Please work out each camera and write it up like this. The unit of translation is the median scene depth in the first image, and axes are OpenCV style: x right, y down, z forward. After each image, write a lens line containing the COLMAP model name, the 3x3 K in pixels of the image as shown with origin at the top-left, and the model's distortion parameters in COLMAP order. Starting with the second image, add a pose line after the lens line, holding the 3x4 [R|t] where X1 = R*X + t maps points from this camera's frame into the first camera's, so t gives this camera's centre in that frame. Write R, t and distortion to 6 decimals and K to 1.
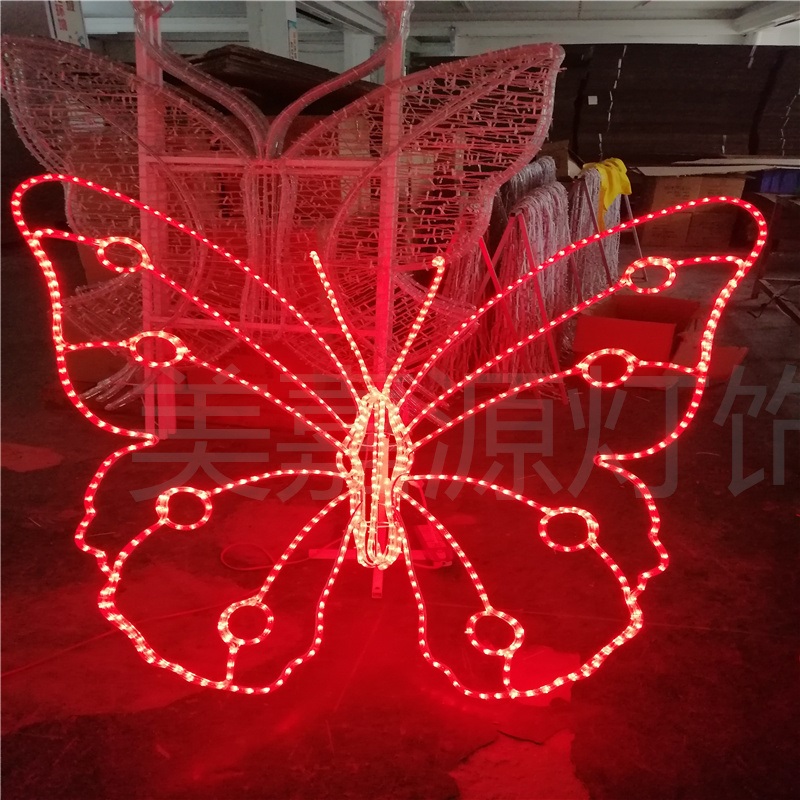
lens RADIAL K [[933.5, 0, 399.8], [0, 933.5, 315.2], [0, 0, 1]] dist [0.083475, -0.229867]
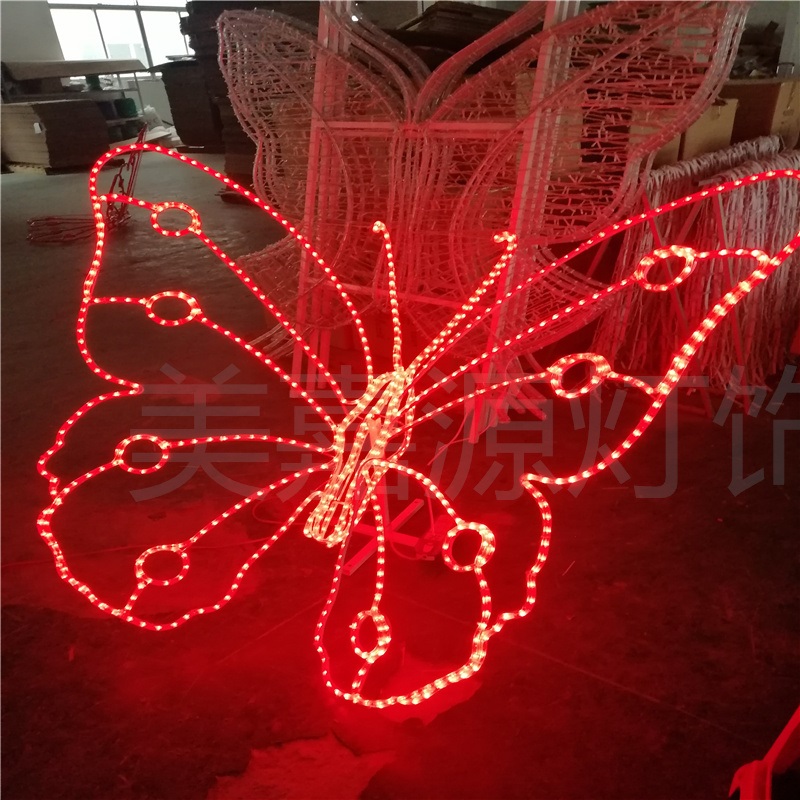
lens RADIAL K [[920.0, 0, 398.2], [0, 920.0, 375.2], [0, 0, 1]] dist [0.128274, -0.521524]
pose [[0.856068, 0.121461, -0.502389, 0.564686], [-0.063910, 0.989412, 0.130305, -0.048052], [0.512897, -0.079443, 0.854767, 0.227280]]
